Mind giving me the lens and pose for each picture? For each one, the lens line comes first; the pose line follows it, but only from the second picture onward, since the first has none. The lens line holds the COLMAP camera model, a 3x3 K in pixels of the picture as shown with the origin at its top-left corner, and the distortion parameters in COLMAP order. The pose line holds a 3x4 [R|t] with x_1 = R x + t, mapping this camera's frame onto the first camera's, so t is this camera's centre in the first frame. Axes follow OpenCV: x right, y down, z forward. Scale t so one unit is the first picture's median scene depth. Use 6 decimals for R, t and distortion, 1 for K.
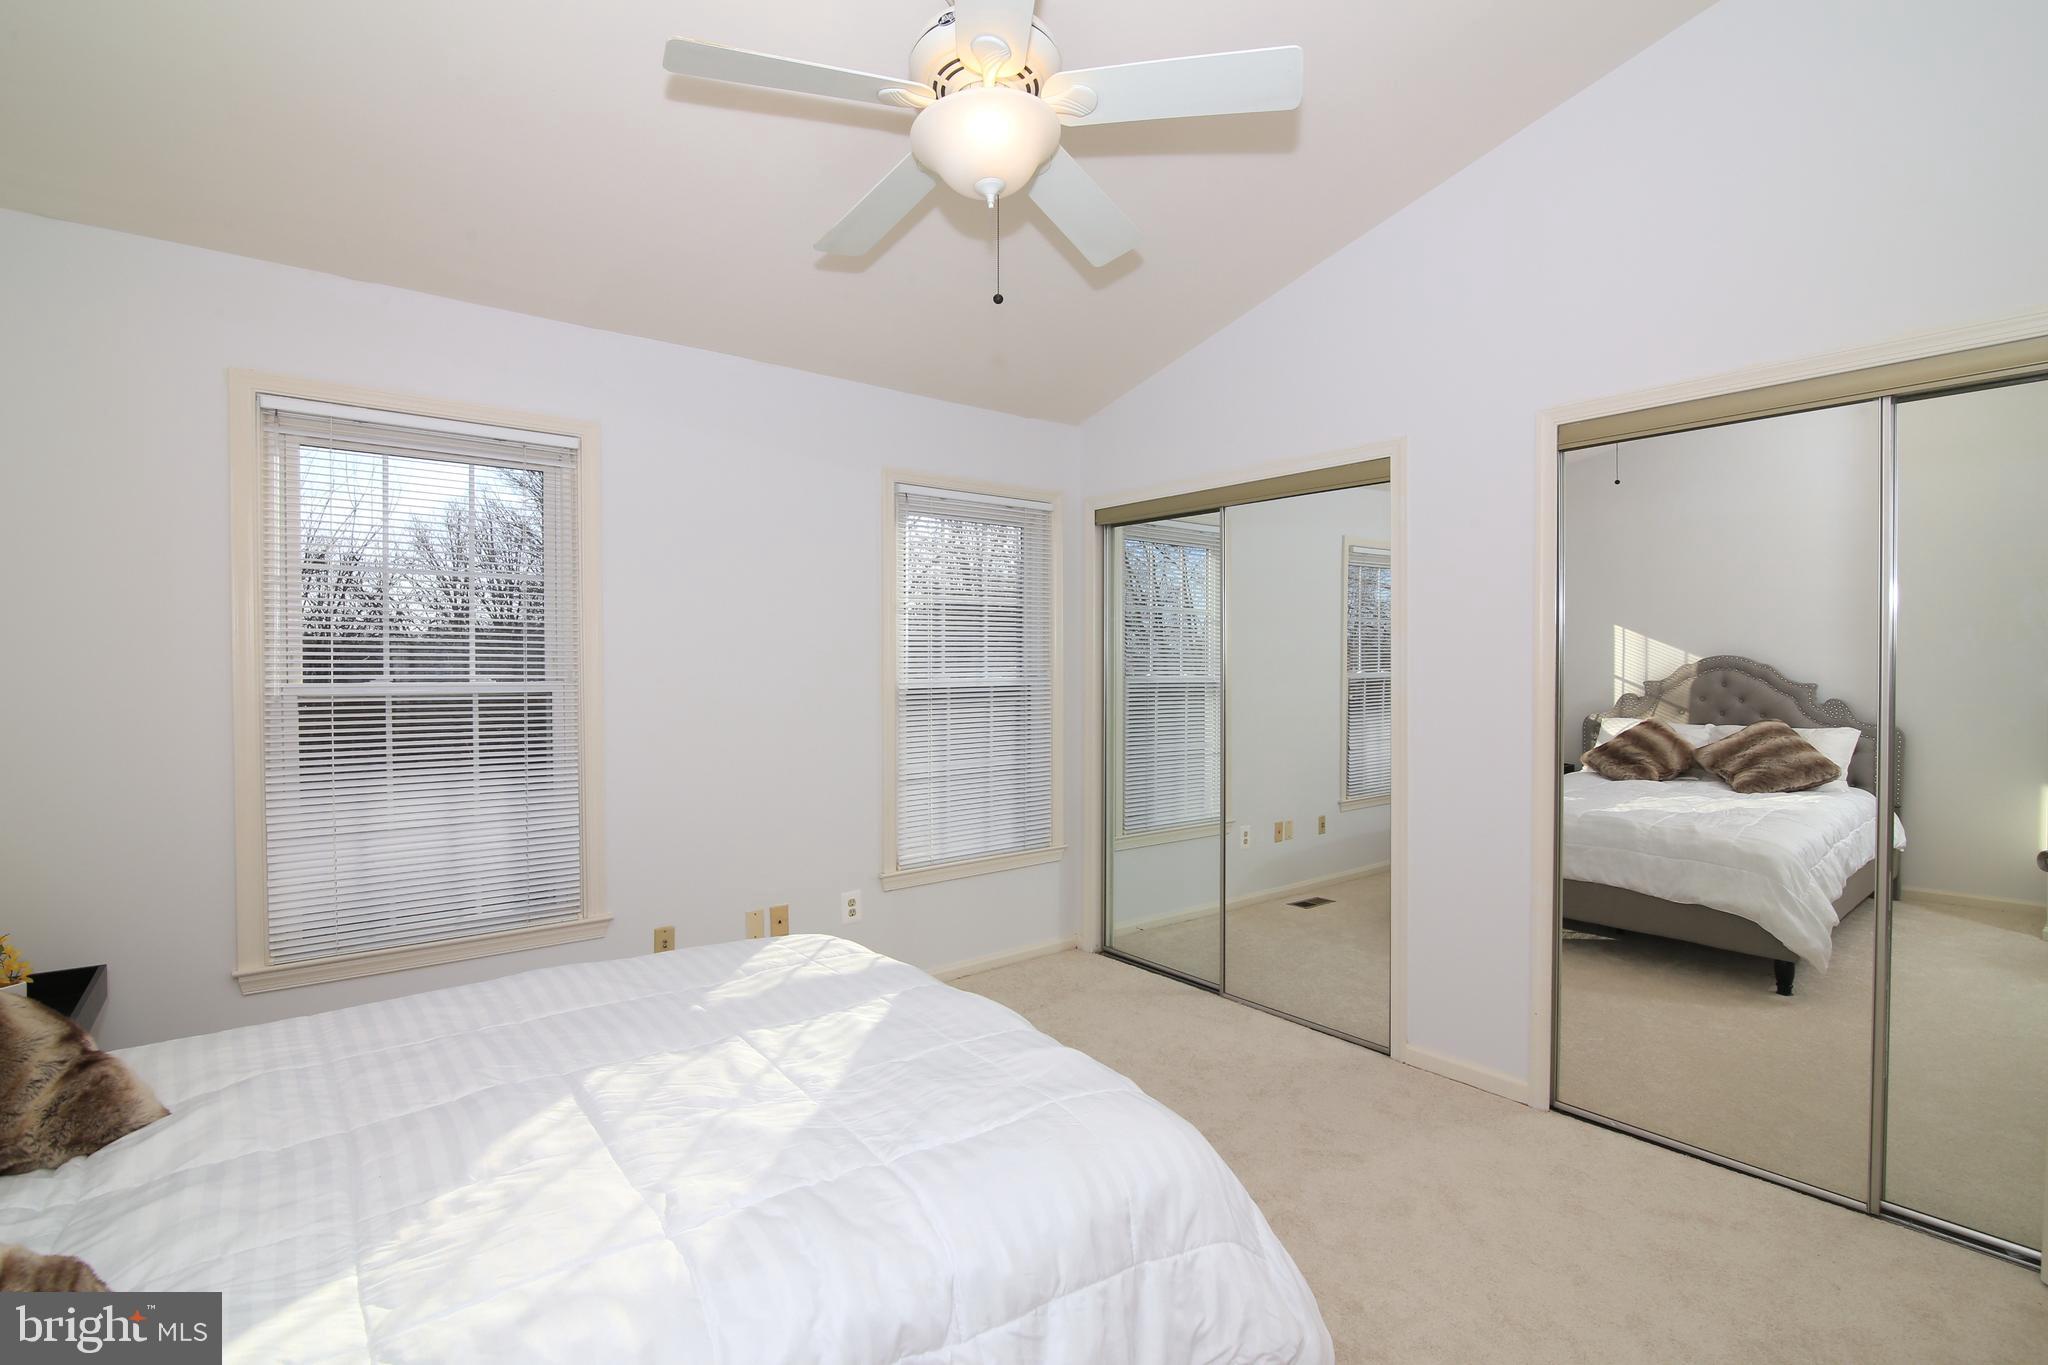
lens RADIAL K [[969.4, 0, 1047.3], [0, 969.4, 673.7], [0, 0, 1]] dist [-0.019272, 0.000139]
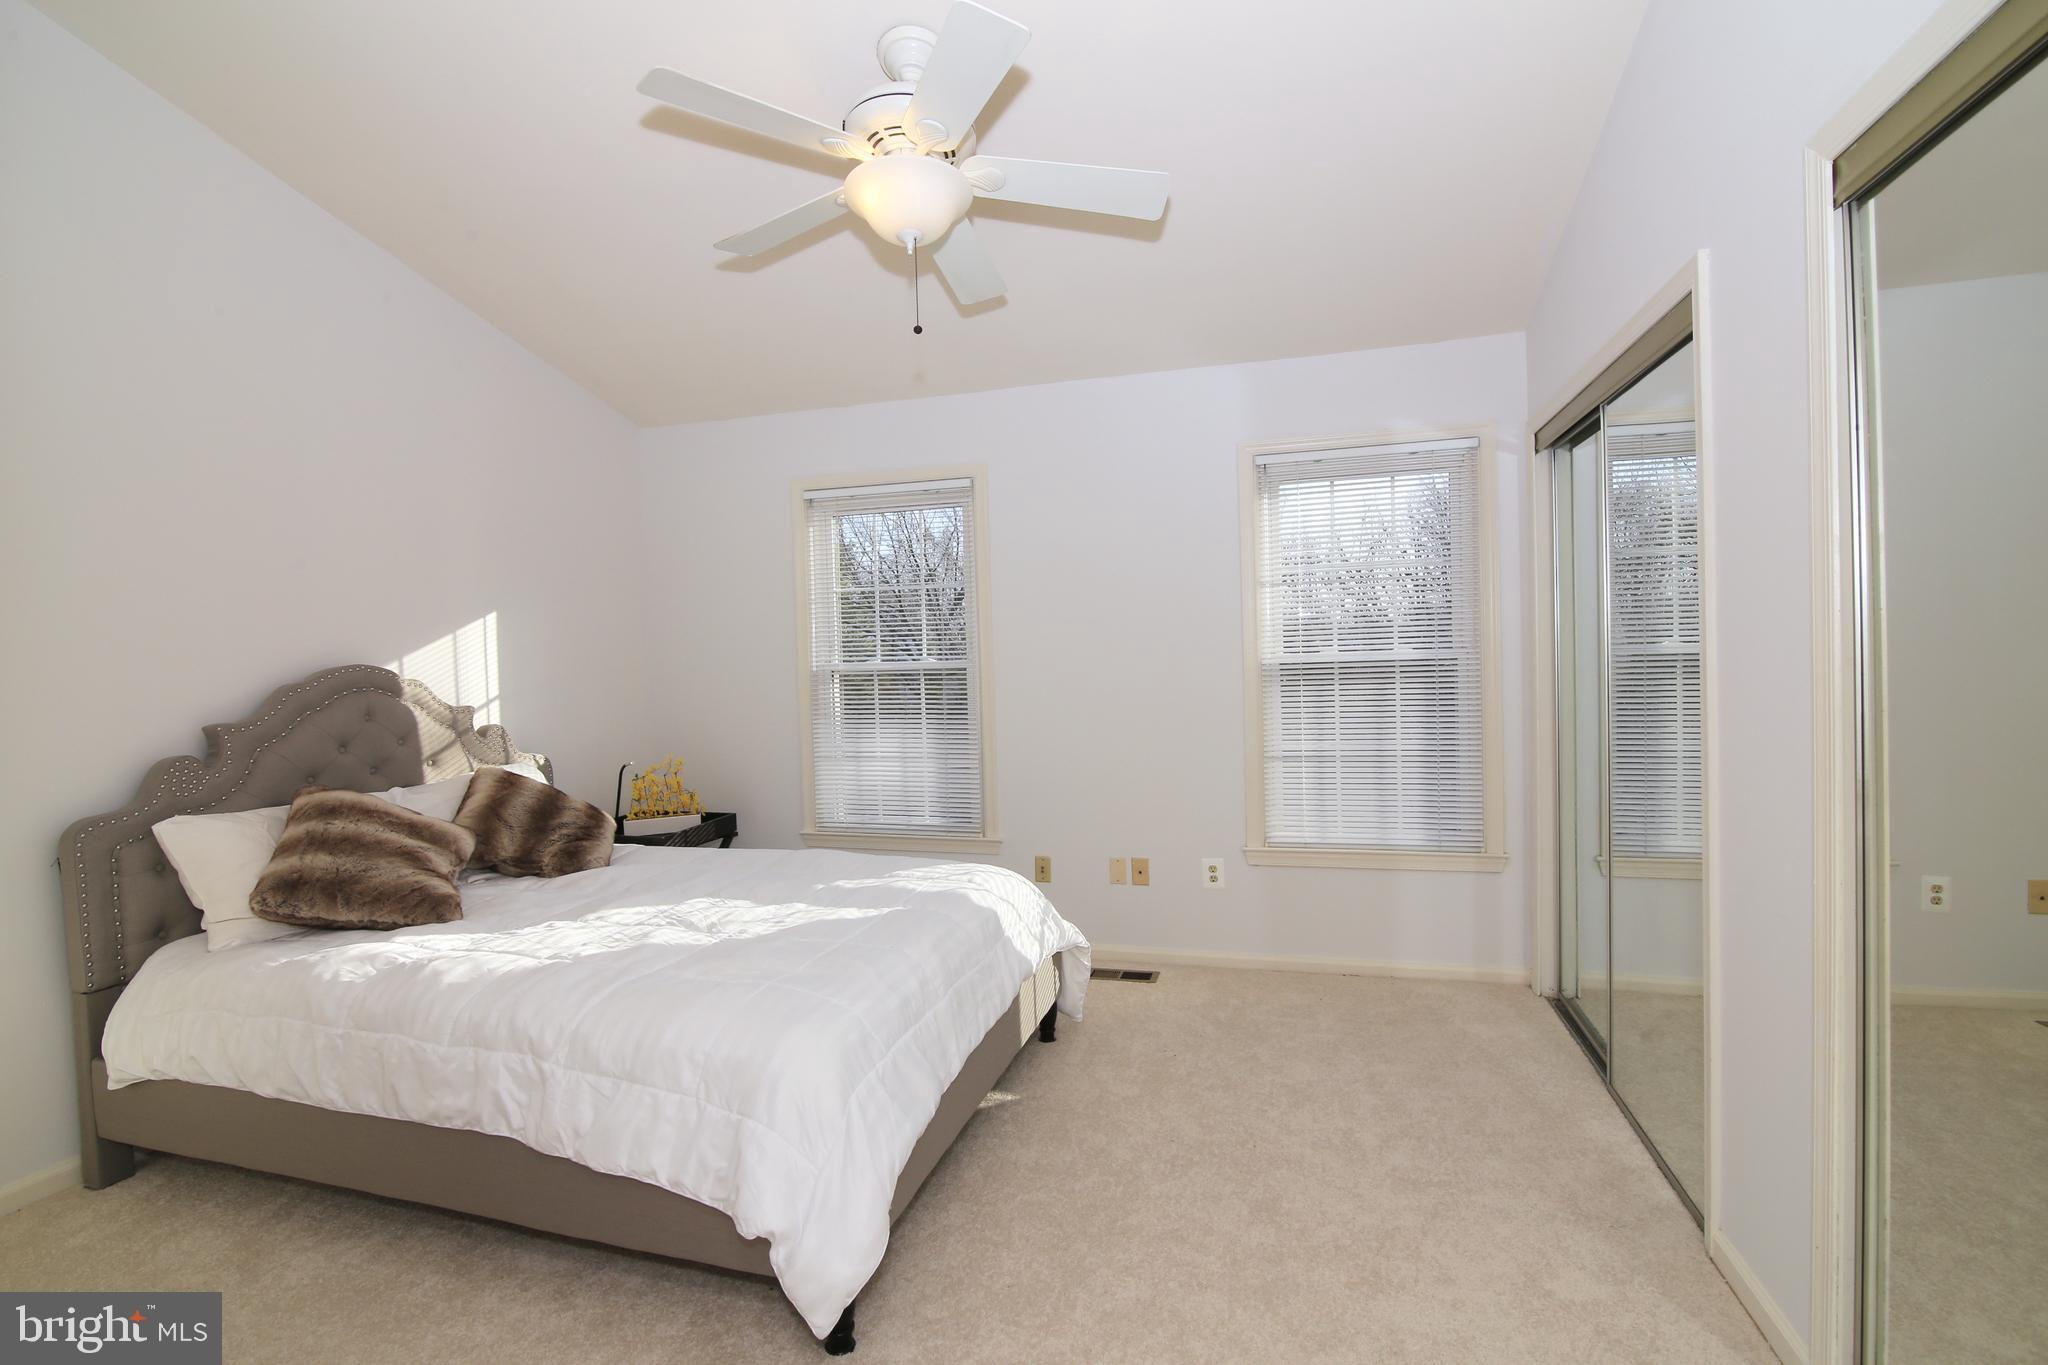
lens RADIAL K [[943.2, 0, 1019.5], [0, 943.2, 653.0], [0, 0, 1]] dist [-0.019247, 0.000025]
pose [[0.558763, -0.008528, -0.829284, 0.511850], [0.021179, 0.999768, 0.003989, -0.004384], [0.829057, -0.019792, 0.558813, 0.258393]]
